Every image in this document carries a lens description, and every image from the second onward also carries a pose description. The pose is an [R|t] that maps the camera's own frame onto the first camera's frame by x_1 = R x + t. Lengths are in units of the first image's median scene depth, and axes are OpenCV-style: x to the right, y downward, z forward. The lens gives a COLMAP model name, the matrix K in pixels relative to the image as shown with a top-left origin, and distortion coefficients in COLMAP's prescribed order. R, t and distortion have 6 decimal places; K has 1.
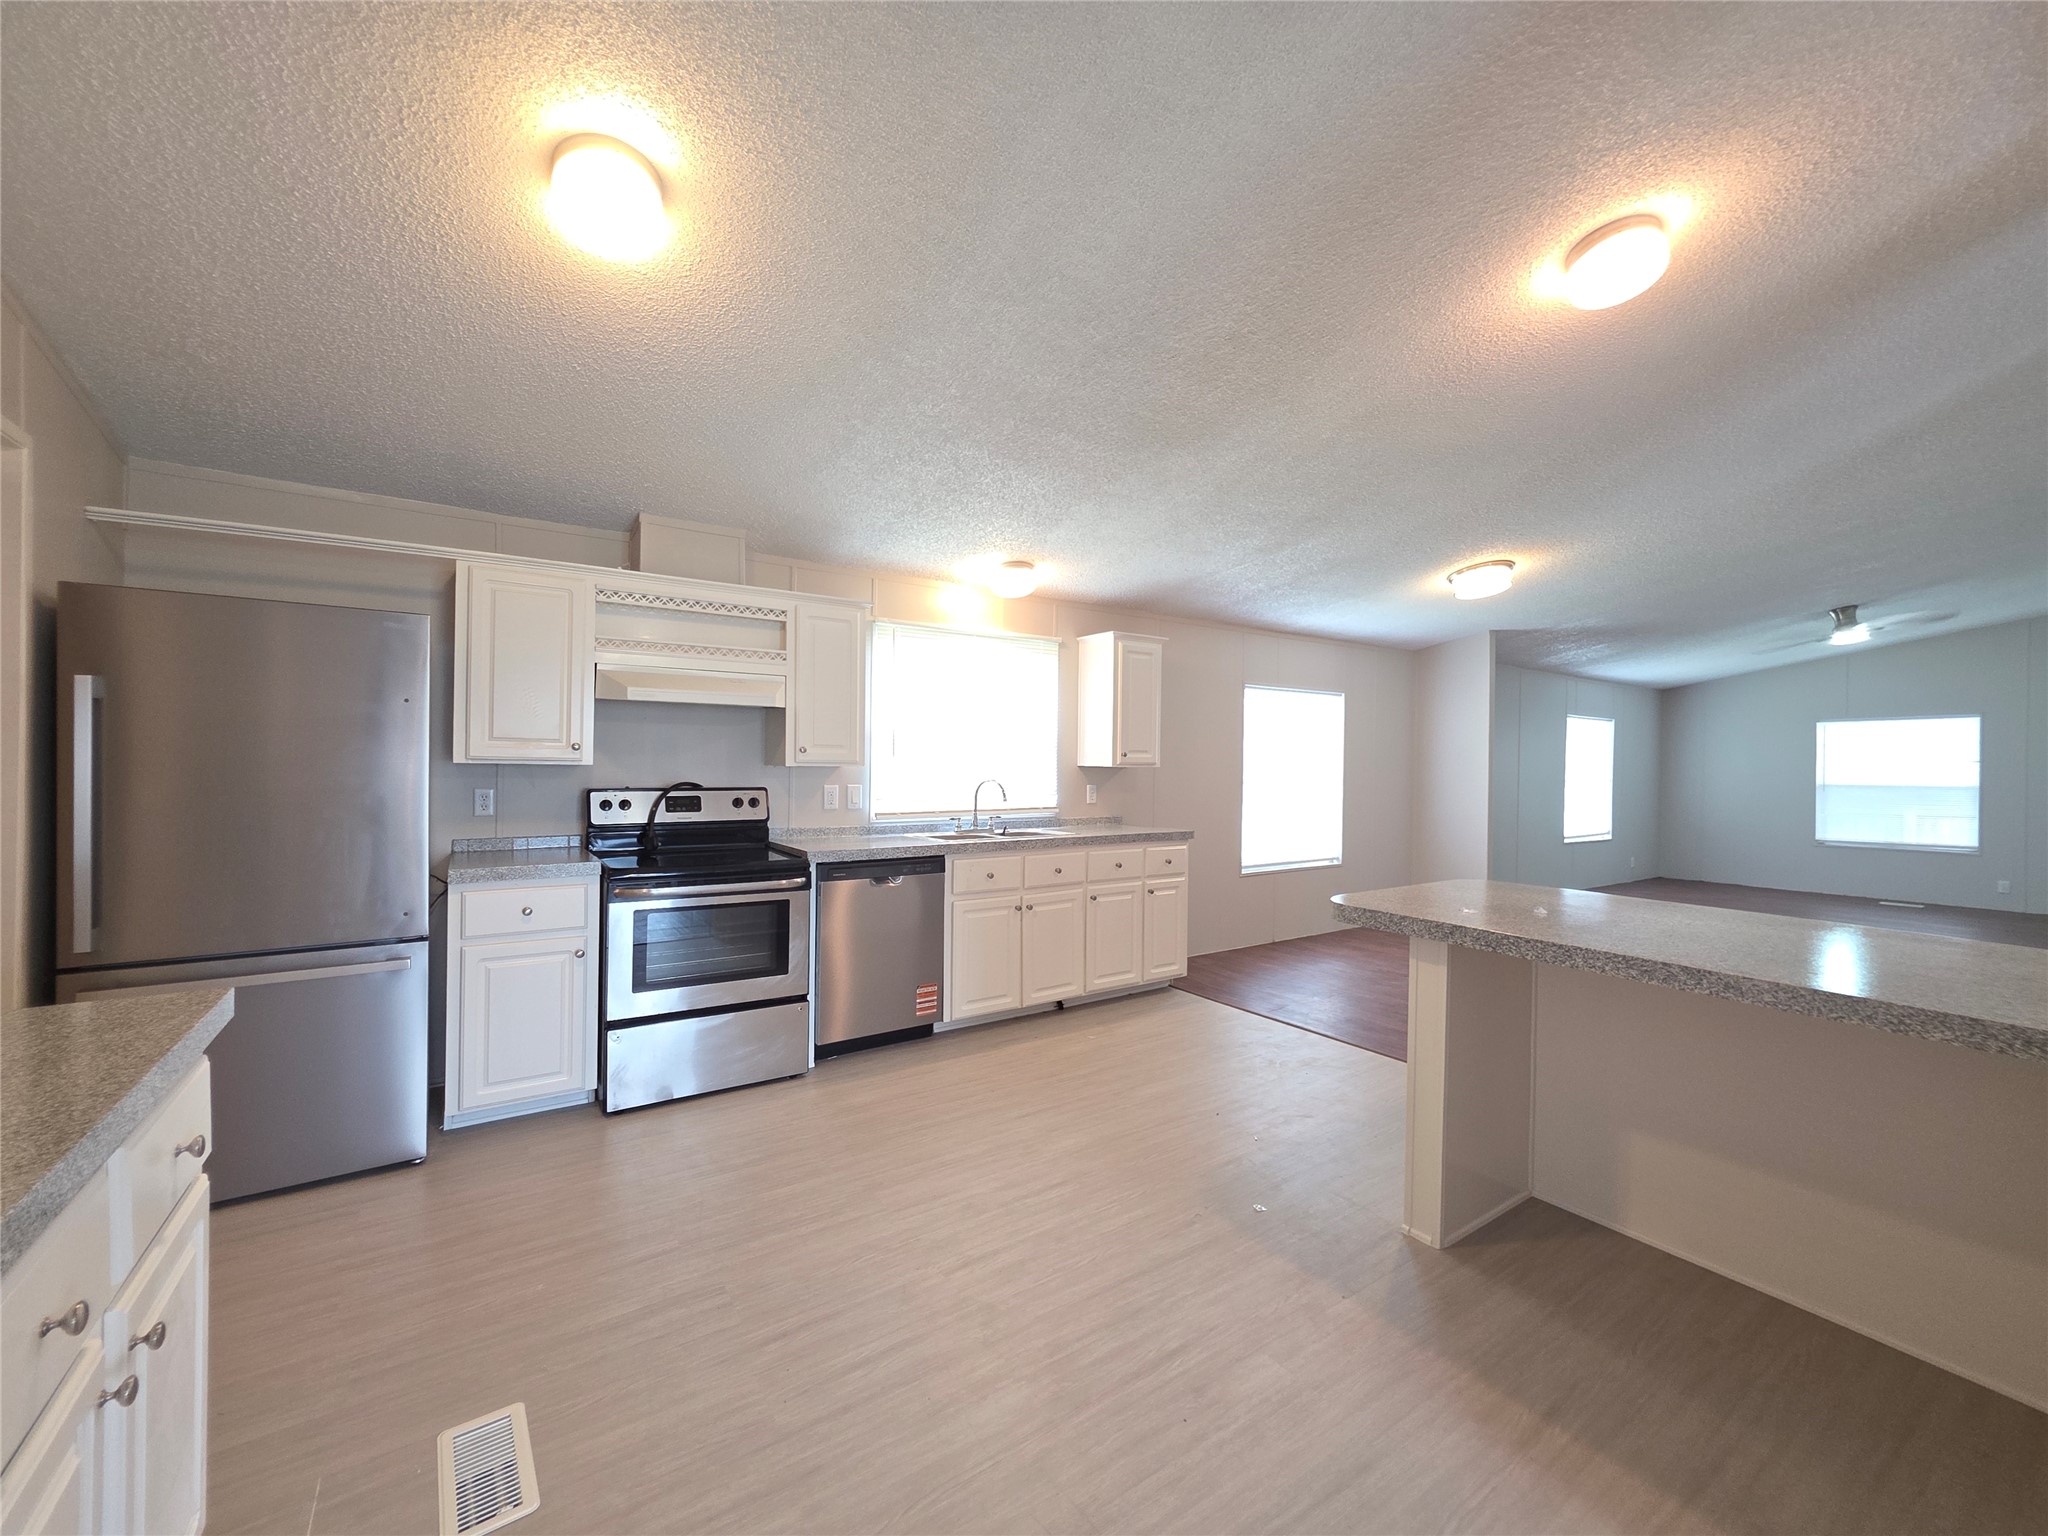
lens RADIAL K [[819.8, 0, 1017.9], [0, 819.8, 771.2], [0, 0, 1]] dist [0.001469, 0.000142]
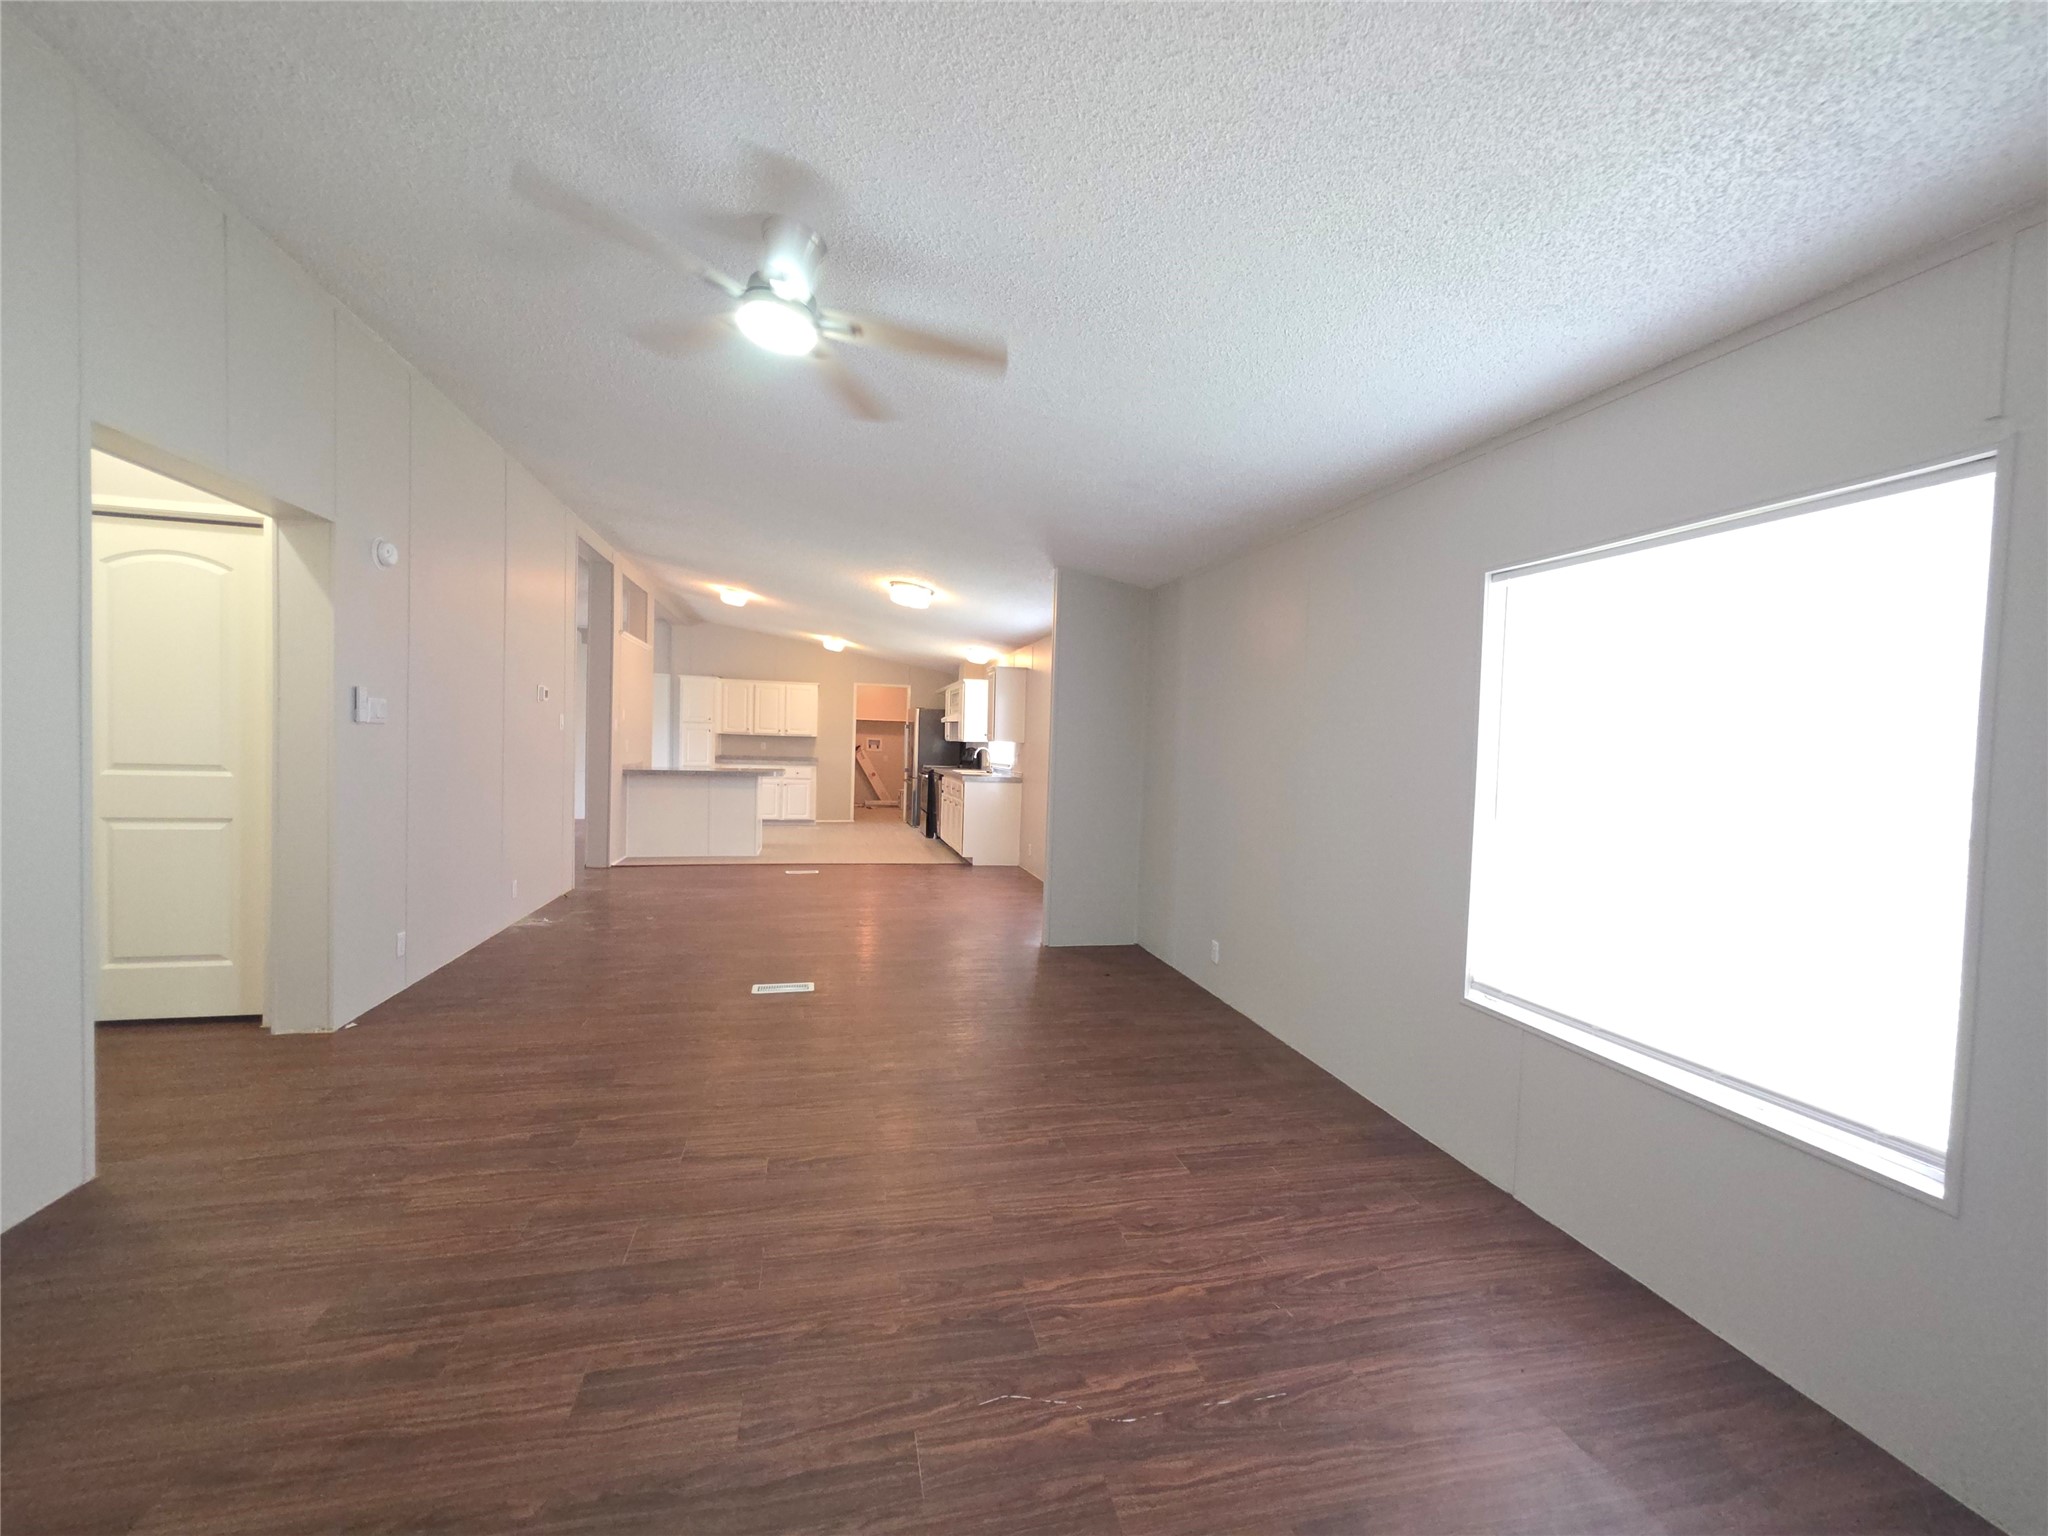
lens RADIAL K [[819.8, 0, 1023.3], [0, 819.8, 771.7], [0, 0, 1]] dist [0.001469, 0.000142]
pose [[-0.345932, 0.012697, -0.938174, 2.191162], [-0.045750, 0.998491, 0.030383, 0.002046], [0.937143, 0.053432, -0.344829, 2.061627]]
